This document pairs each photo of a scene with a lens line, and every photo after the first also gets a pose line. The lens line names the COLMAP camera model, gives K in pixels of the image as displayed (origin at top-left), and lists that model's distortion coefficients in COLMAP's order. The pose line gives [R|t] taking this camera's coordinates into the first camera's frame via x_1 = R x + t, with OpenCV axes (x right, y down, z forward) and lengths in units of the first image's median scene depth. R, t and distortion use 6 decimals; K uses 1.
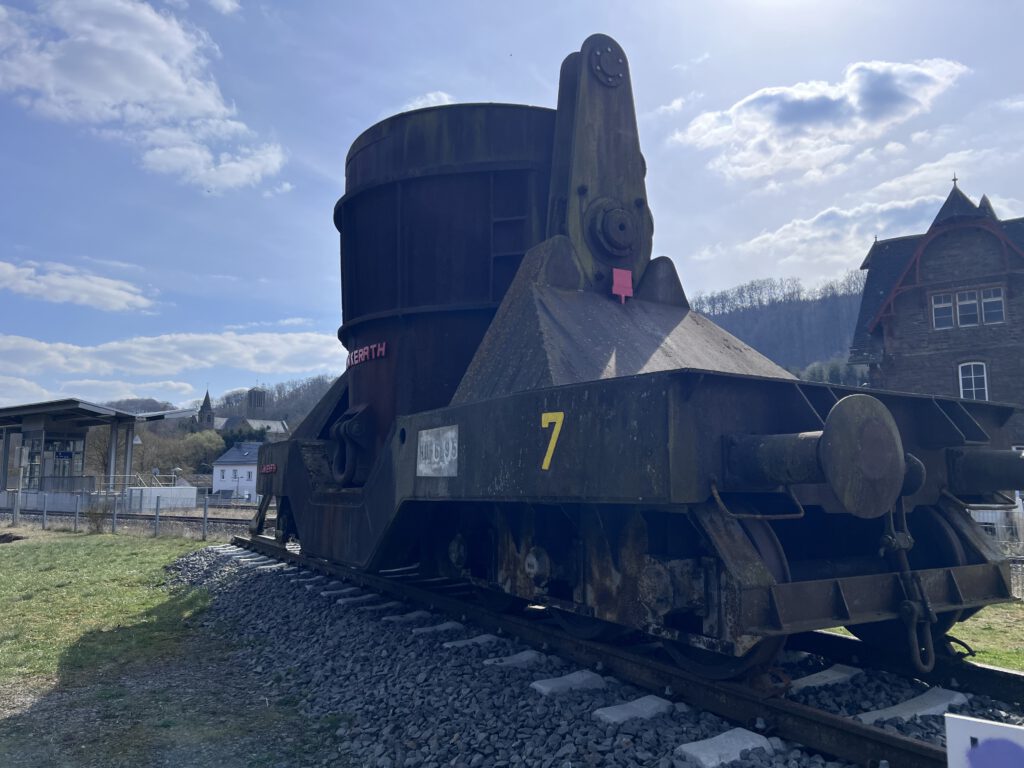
lens RADIAL K [[775.0, 0, 512.3], [0, 775.0, 384.5], [0, 0, 1]] dist [0.011134, 0.003173]
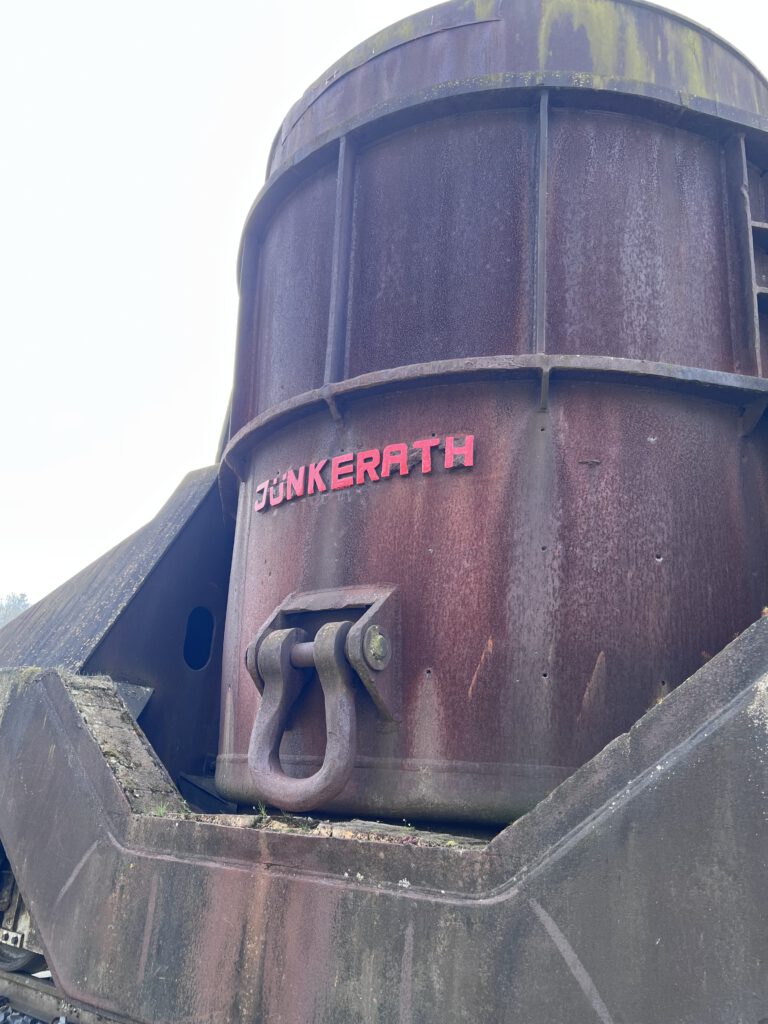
lens RADIAL K [[775.0, 0, 384.0], [0, 775.0, 510.9], [0, 0, 1]] dist [0.011134, 0.003173]
pose [[0.914580, 0.187008, 0.358567, -0.335395], [-0.111315, 0.968819, -0.221356, 0.074105], [-0.388782, 0.162534, 0.906880, 0.659672]]
